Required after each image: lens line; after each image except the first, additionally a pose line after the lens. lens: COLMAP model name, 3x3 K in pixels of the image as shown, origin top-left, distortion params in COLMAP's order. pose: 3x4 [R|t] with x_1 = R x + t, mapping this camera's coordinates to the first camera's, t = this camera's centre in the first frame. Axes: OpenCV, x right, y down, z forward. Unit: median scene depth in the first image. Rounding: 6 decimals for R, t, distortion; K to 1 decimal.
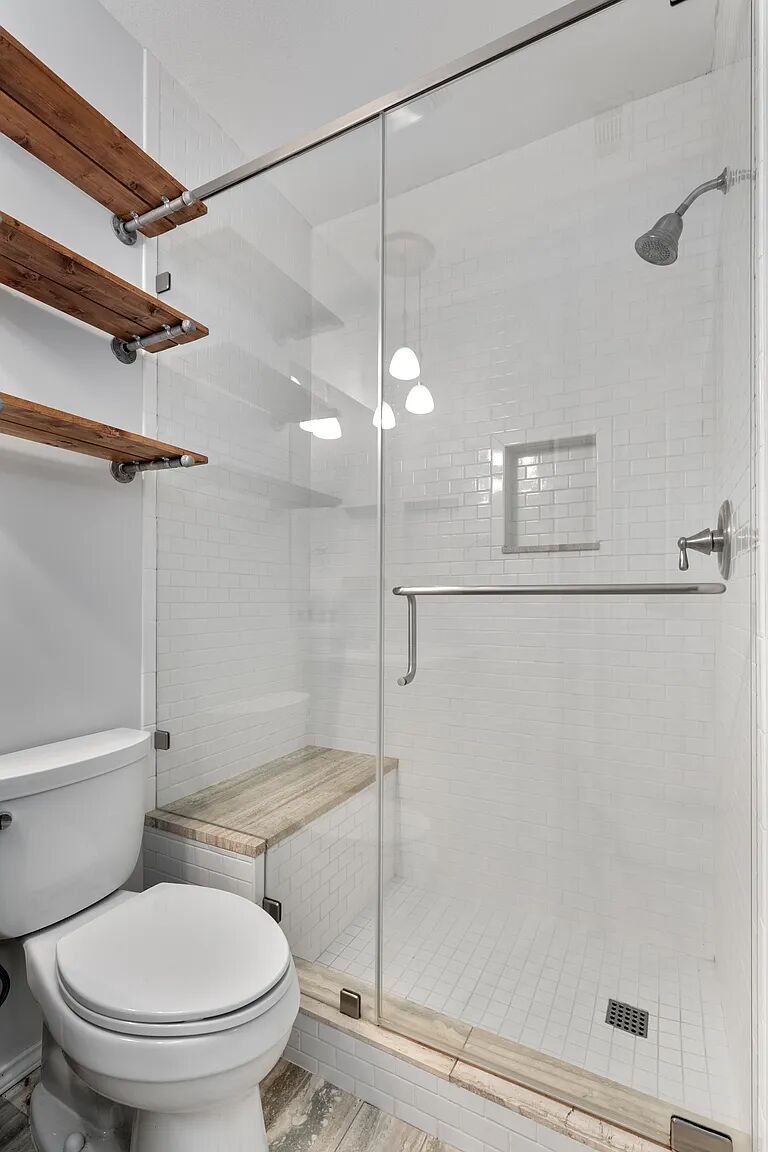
lens RADIAL K [[531.6, 0, 383.5], [0, 531.6, 597.2], [0, 0, 1]] dist [-0.000916, 0.001826]
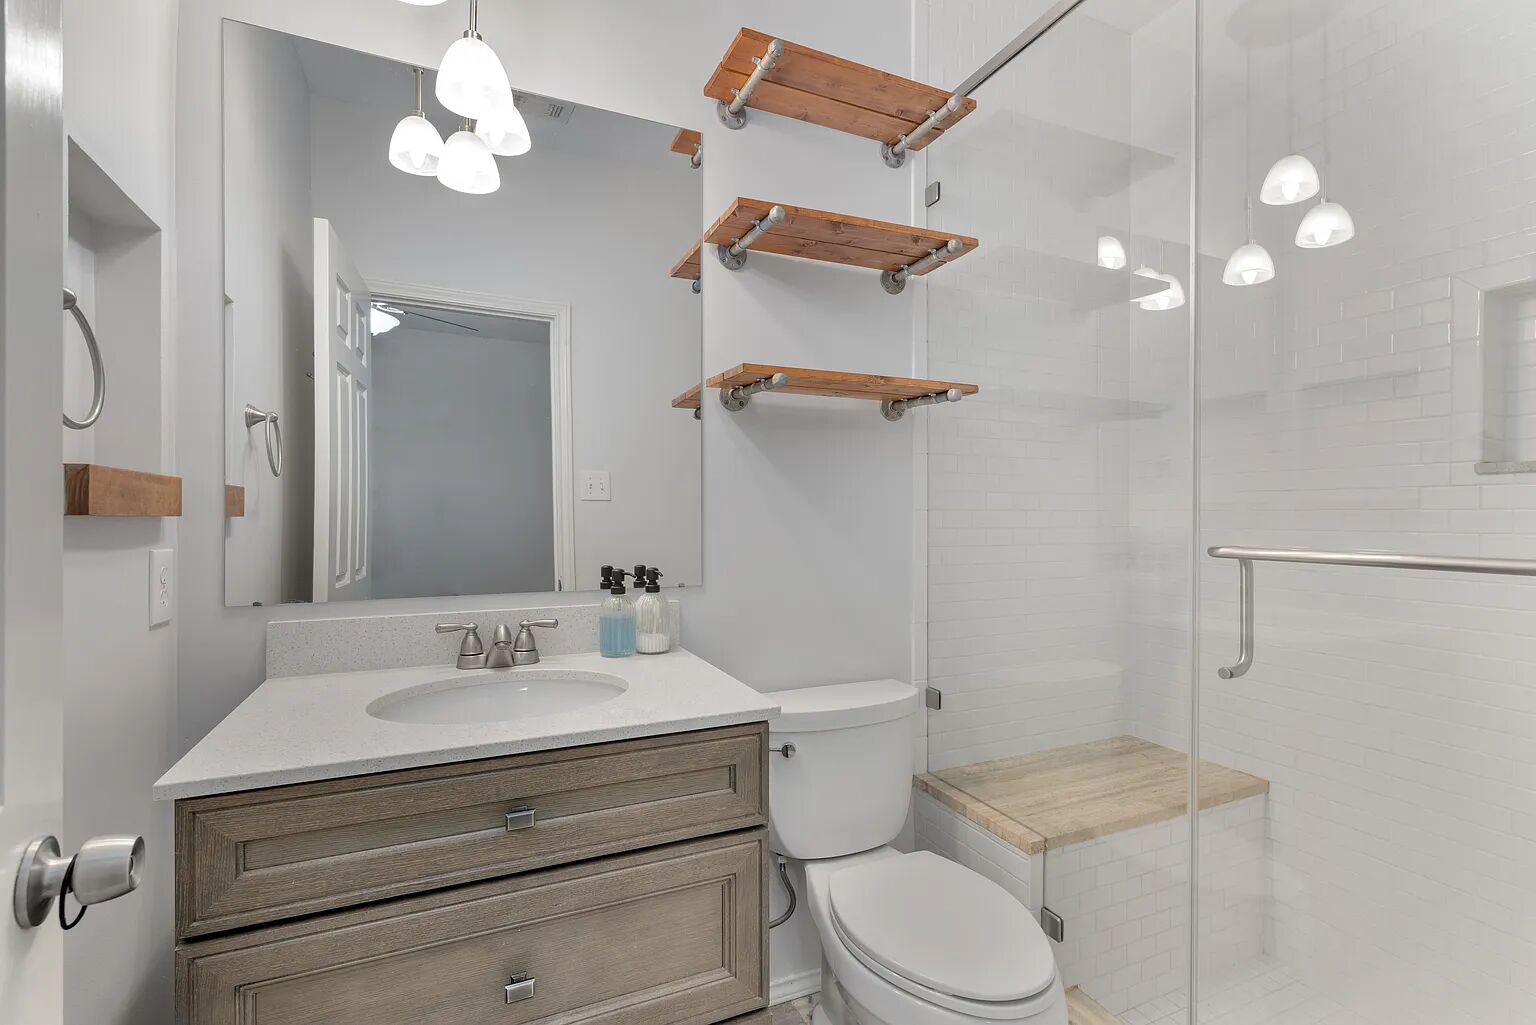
lens RADIAL K [[708.9, 0, 770.5], [0, 708.9, 513.3], [0, 0, 1]] dist [-0.000916, 0.001826]
pose [[0.786496, -0.001250, -0.617594, 0.121996], [0.004930, 0.999979, 0.004255, -0.058683], [0.617576, -0.006392, 0.786486, -0.133198]]
